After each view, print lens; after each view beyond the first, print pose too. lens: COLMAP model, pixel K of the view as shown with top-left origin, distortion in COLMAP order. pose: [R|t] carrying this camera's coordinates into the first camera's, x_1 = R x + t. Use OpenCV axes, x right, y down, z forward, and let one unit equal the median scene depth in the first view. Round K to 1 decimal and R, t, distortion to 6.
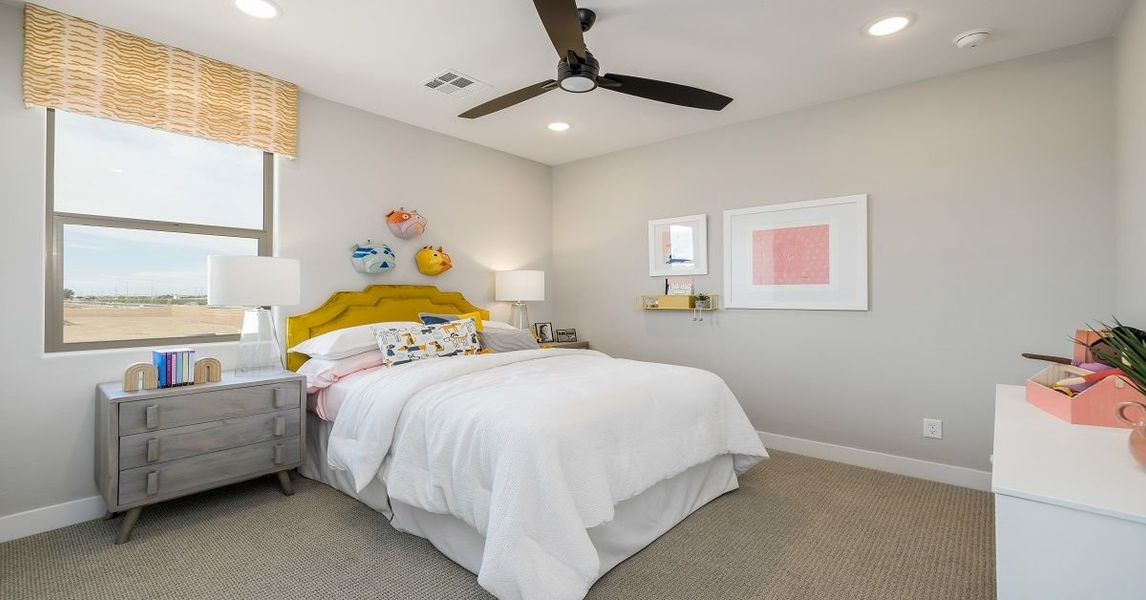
lens RADIAL K [[488.7, 0, 561.8], [0, 488.7, 298.6], [0, 0, 1]] dist [0.000513, 0.000083]
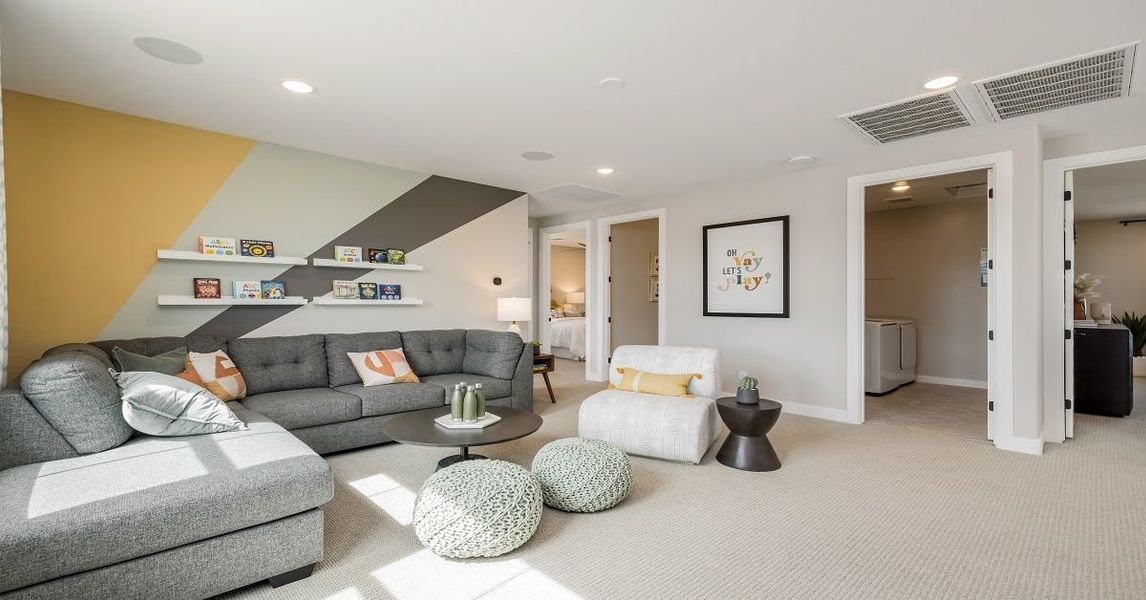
lens RADIAL K [[488.7, 0, 561.8], [0, 488.7, 298.6], [0, 0, 1]] dist [0.000513, 0.000083]
pose [[0.994517, 0.004234, -0.104493, 0.136824], [-0.005399, 0.999926, -0.010872, 0.009859], [0.104439, 0.011377, 0.994466, -1.913797]]
